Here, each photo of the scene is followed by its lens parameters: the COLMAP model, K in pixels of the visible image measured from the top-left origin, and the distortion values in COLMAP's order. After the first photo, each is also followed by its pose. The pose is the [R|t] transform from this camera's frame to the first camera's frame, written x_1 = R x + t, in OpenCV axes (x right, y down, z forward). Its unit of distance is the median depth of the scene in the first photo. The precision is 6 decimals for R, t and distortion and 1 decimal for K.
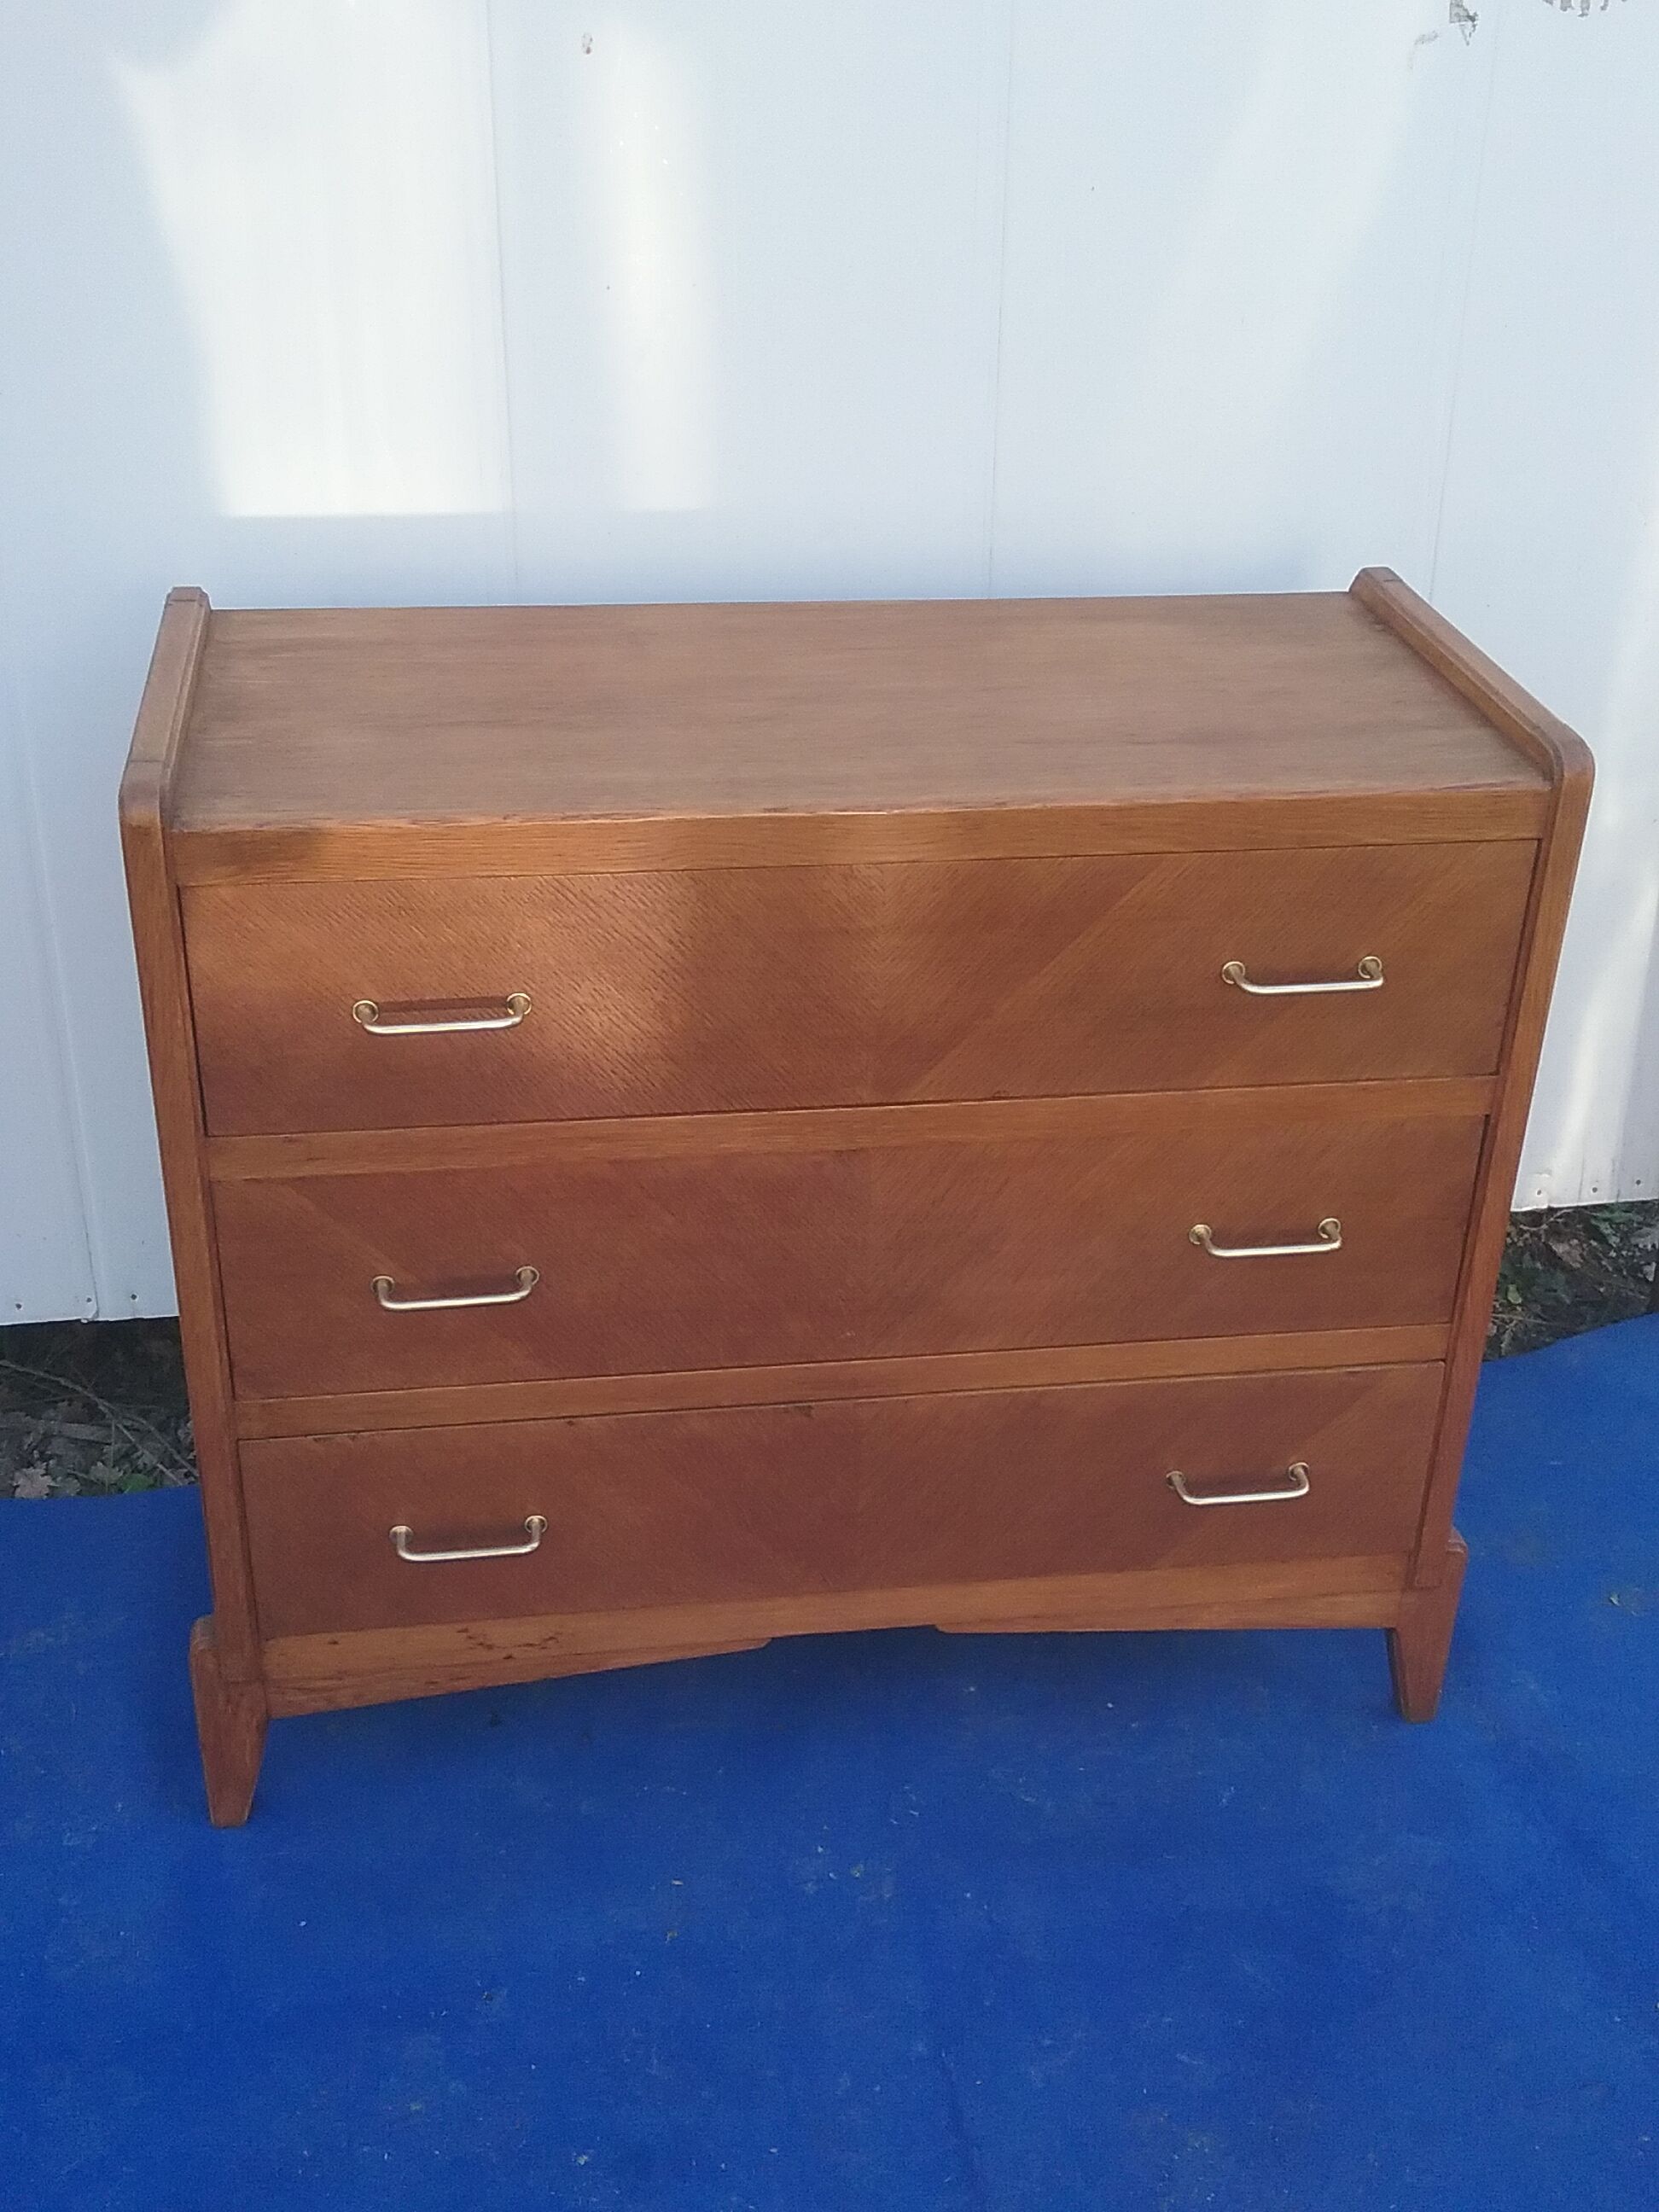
lens RADIAL K [[2446.5, 0, 850.9], [0, 2446.5, 1167.3], [0, 0, 1]] dist [0.040740, 0.000000]
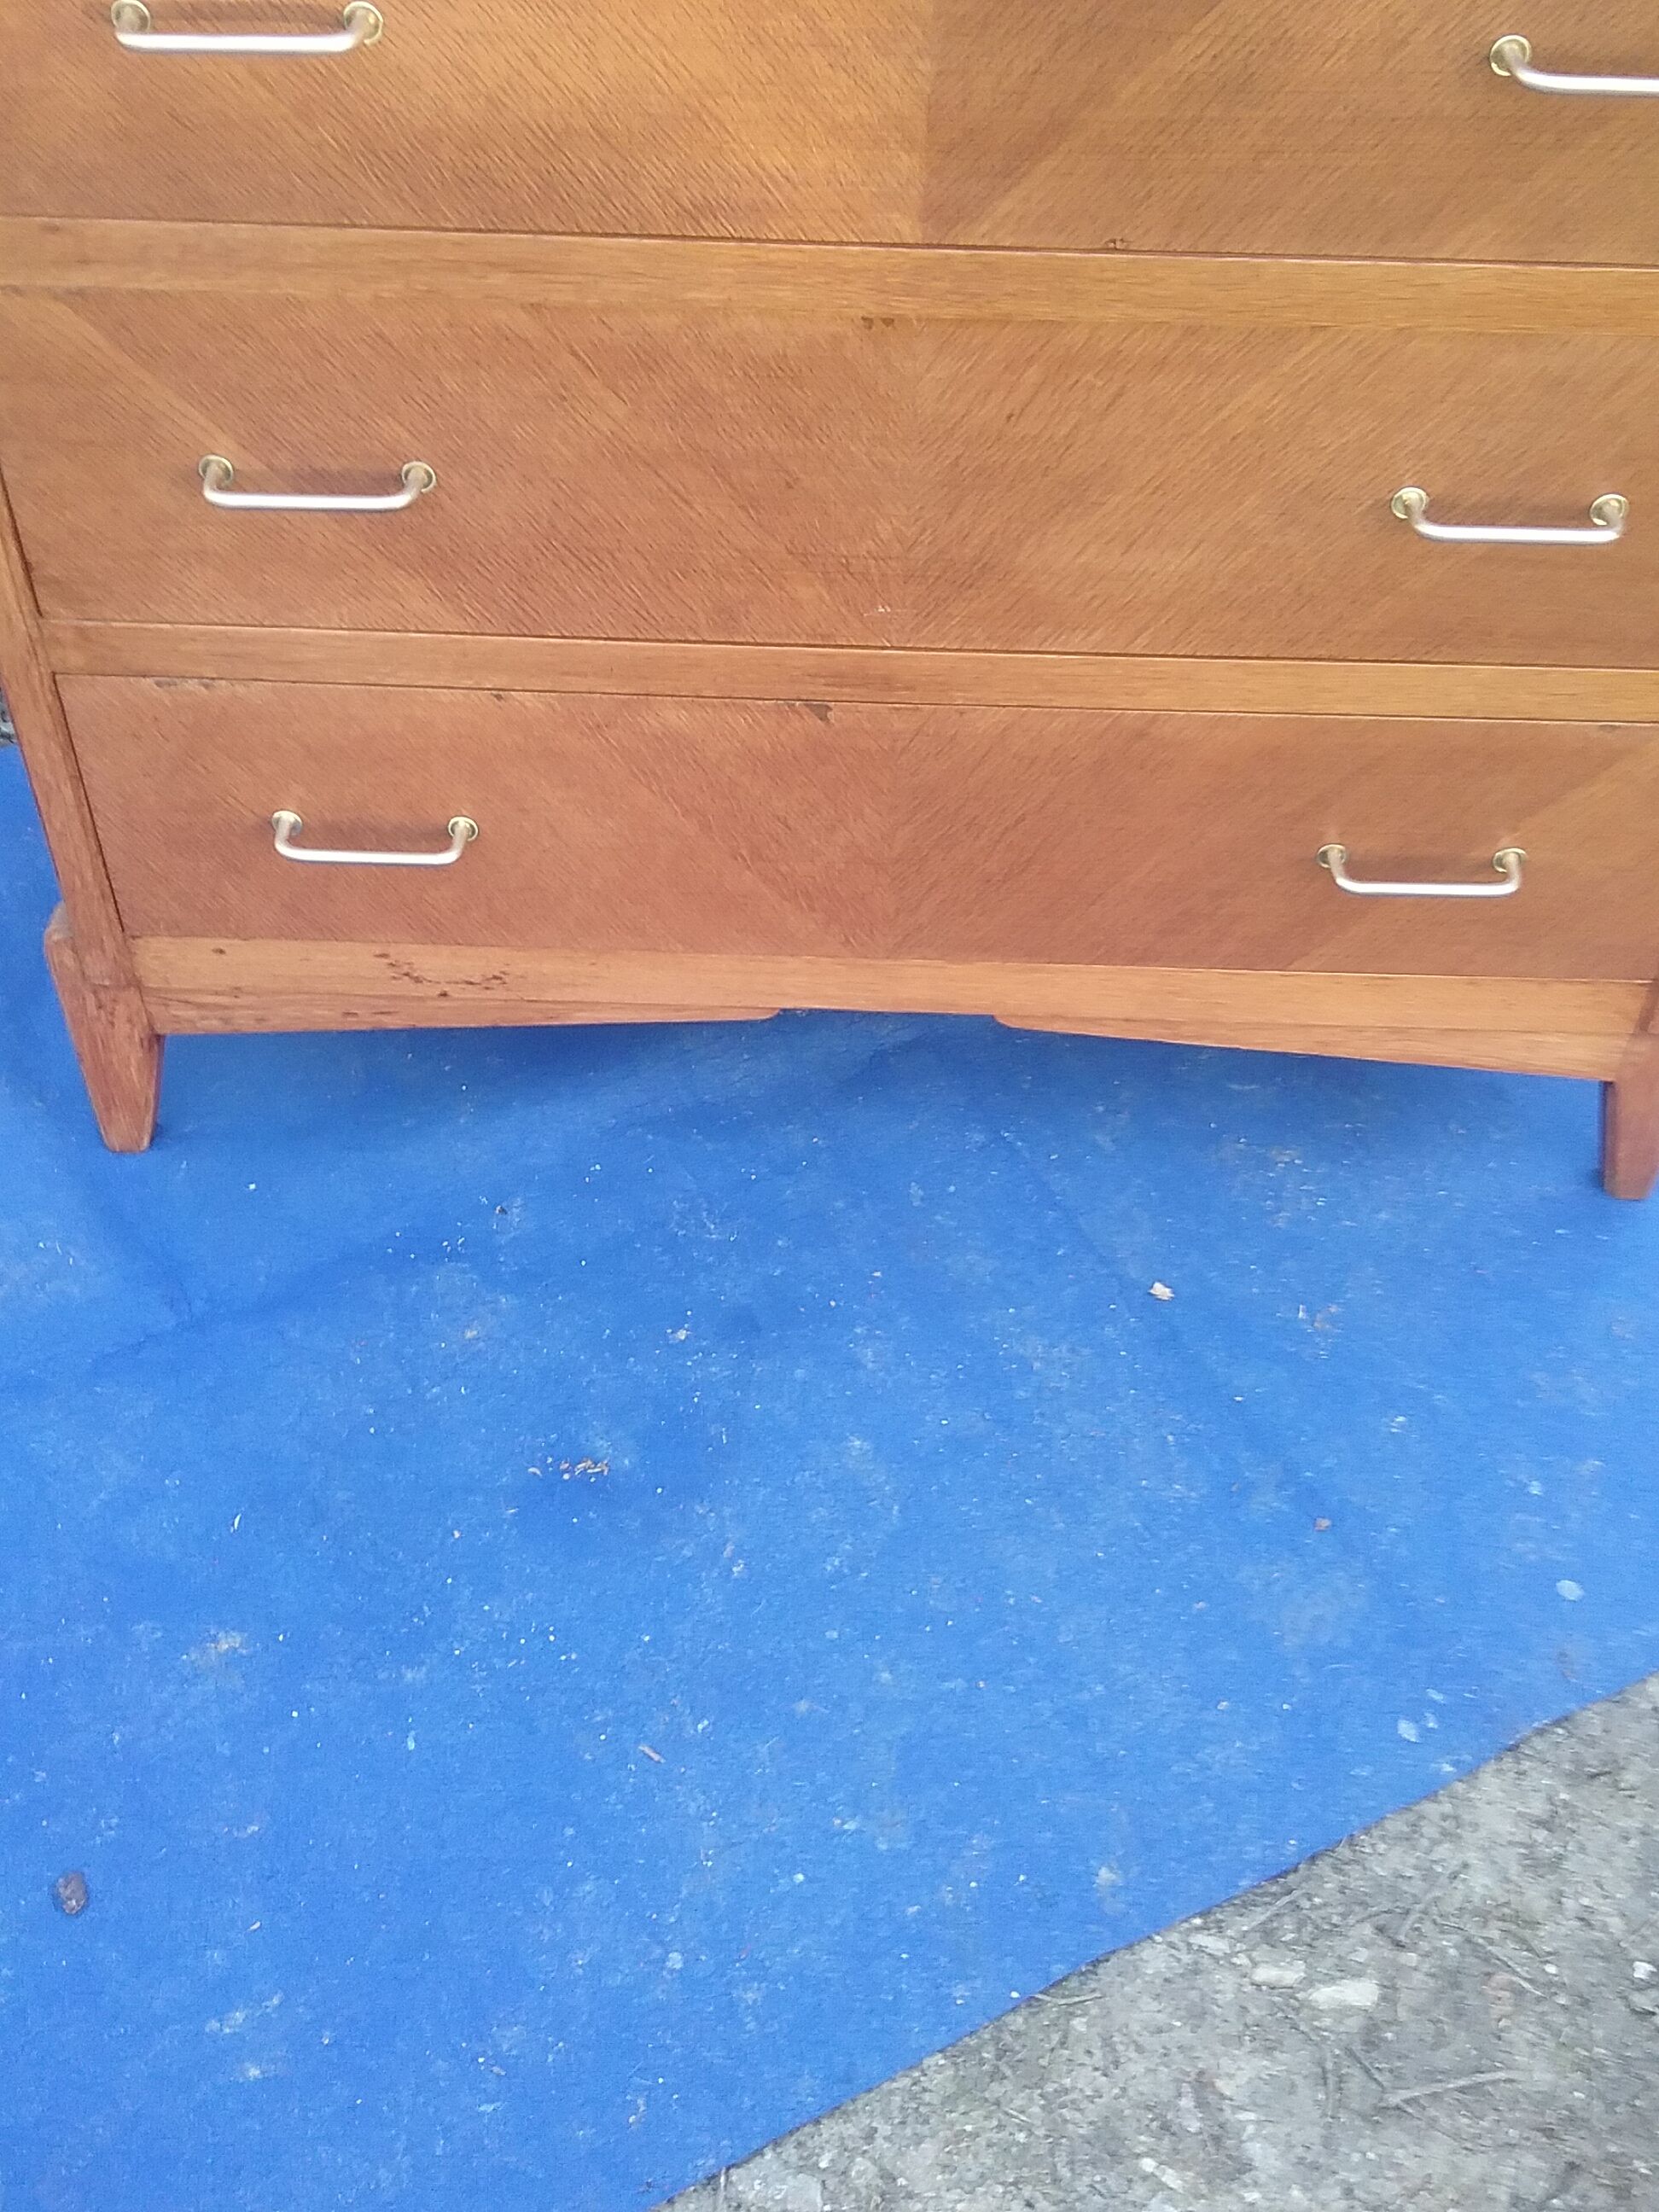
lens RADIAL K [[2205.6, 0, 854.9], [0, 2205.6, 1080.8], [0, 0, 1]] dist [0.039546, 0.000000]
pose [[0.984989, 0.116307, -0.127551, 0.090719], [-0.081485, 0.964704, 0.250414, 0.041442], [0.152174, -0.236261, 0.959700, 0.358808]]
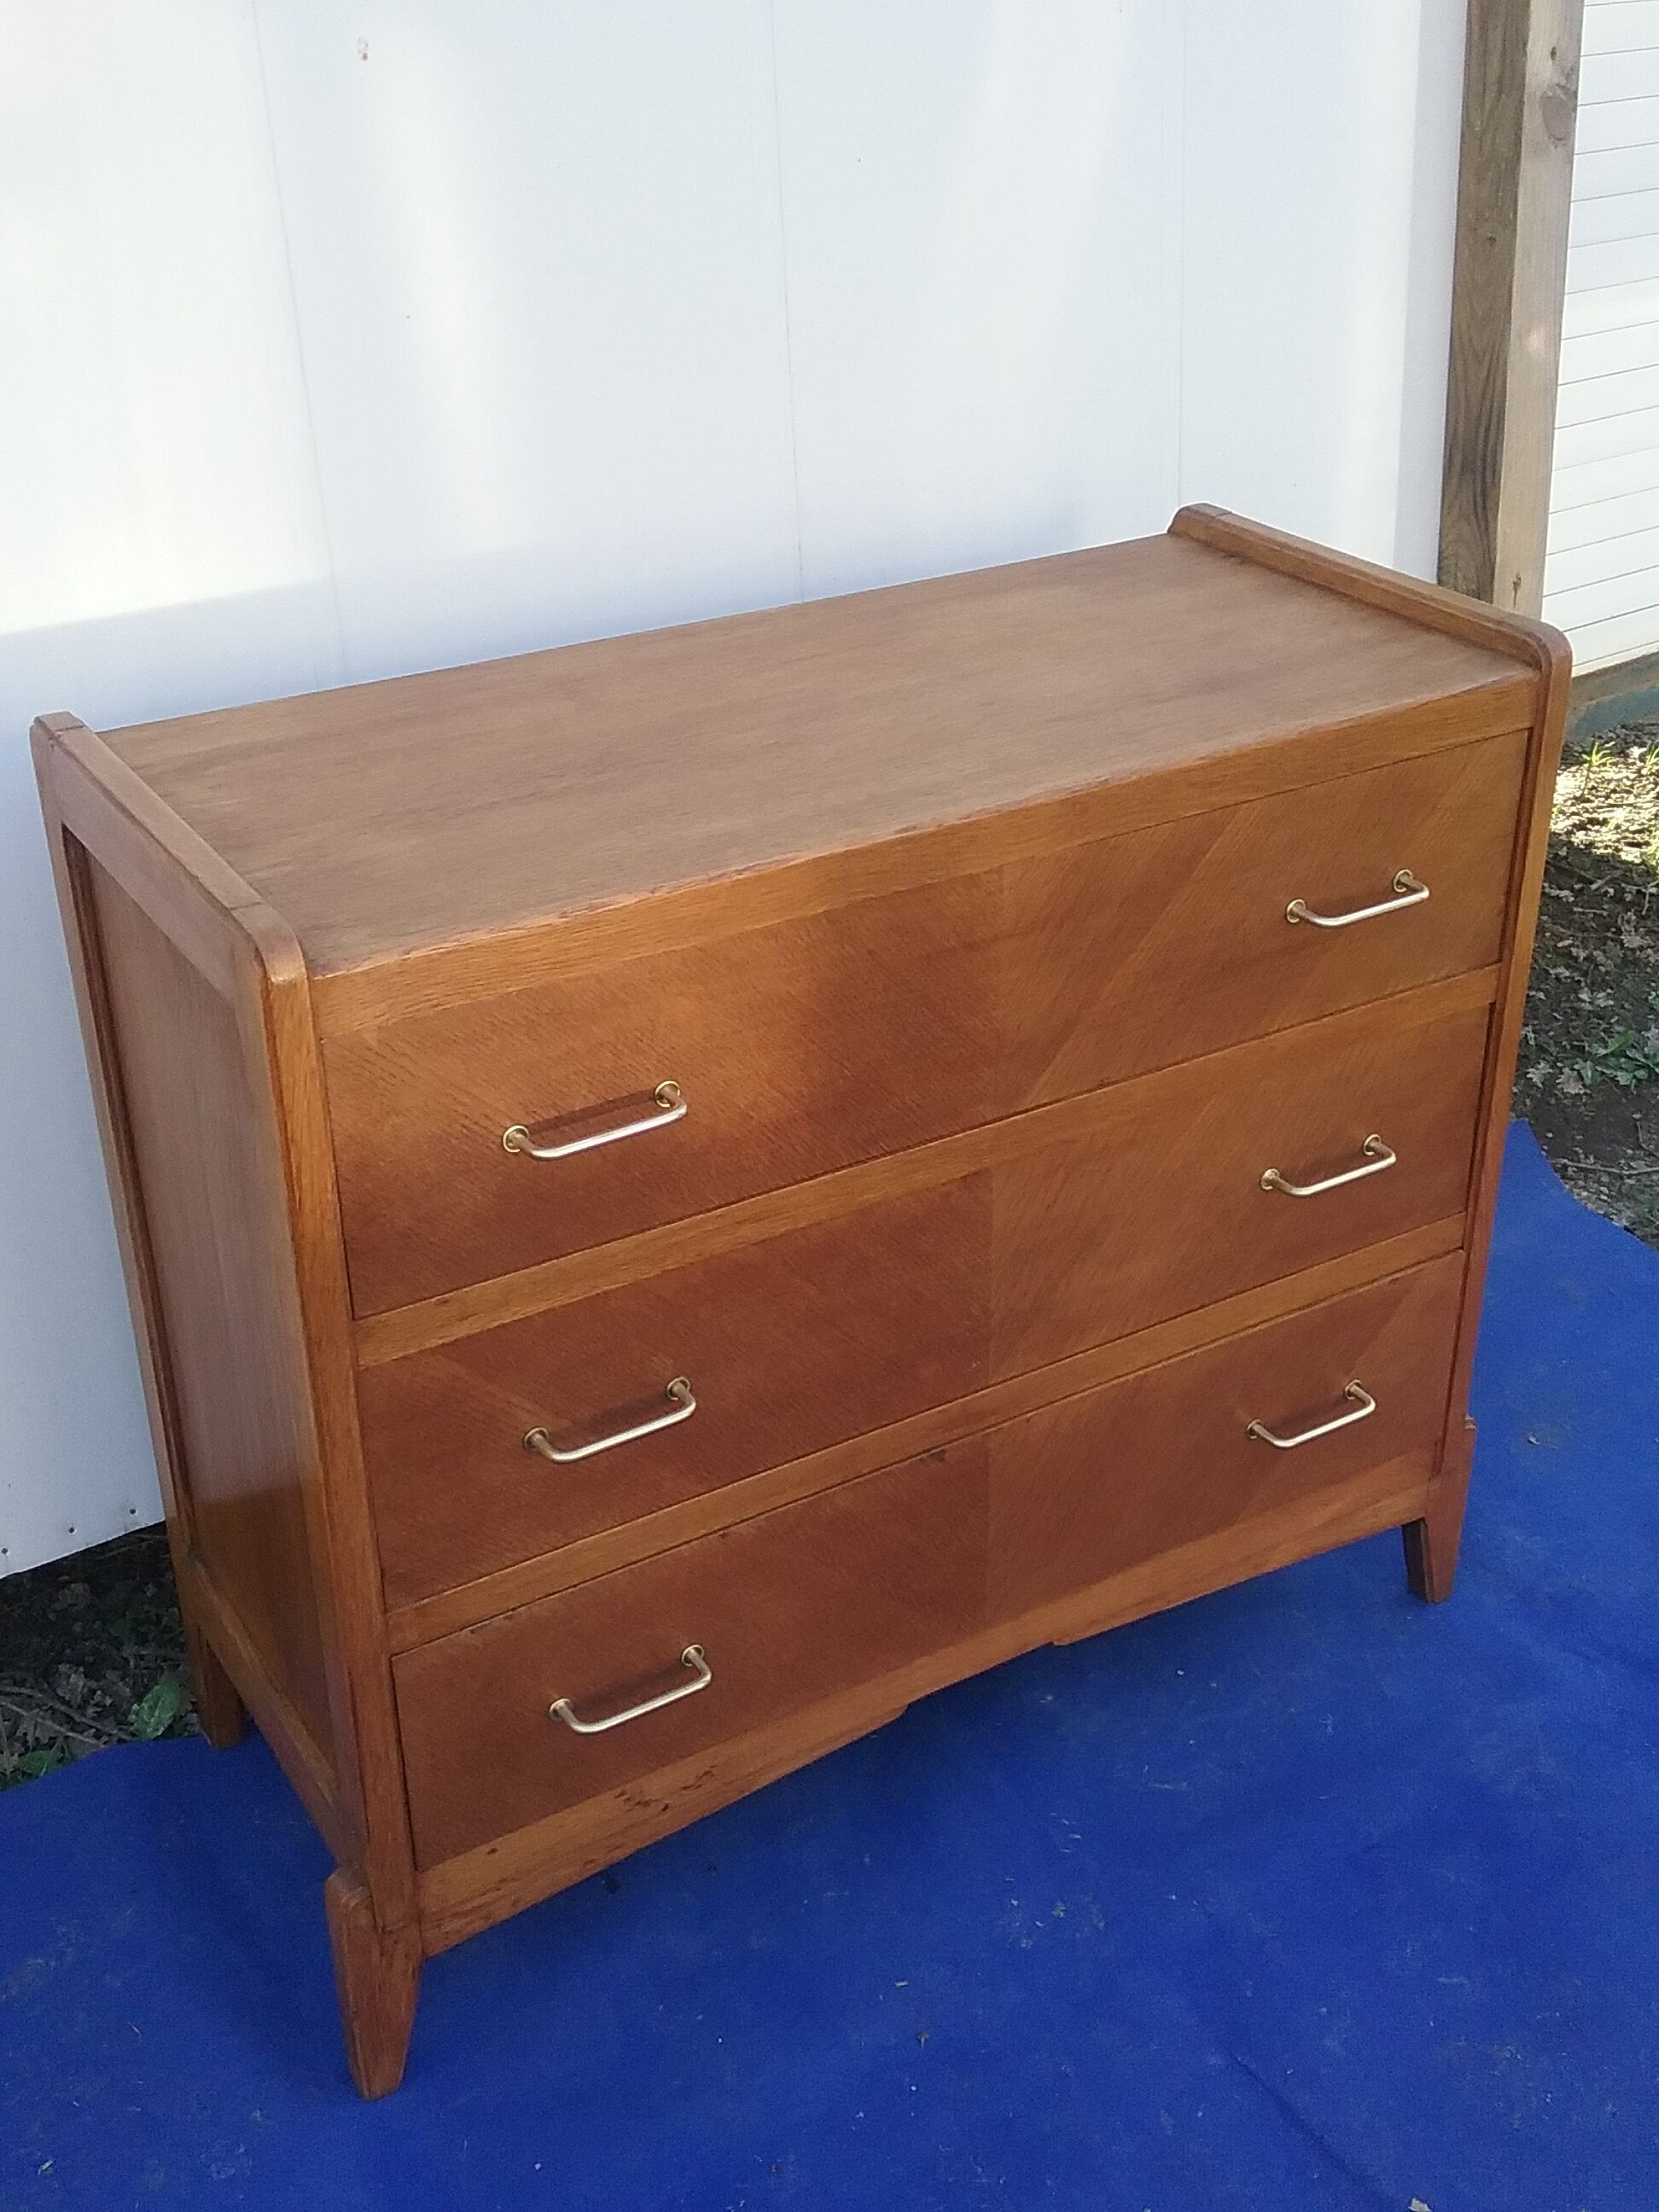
lens RADIAL K [[2446.5, 0, 845.8], [0, 2446.5, 1159.7], [0, 0, 1]] dist [0.040740, 0.000000]
pose [[0.920999, -0.224416, 0.318430, -0.338273], [0.226274, 0.973549, 0.031661, -0.051940], [-0.317113, 0.042892, 0.947417, 0.112962]]
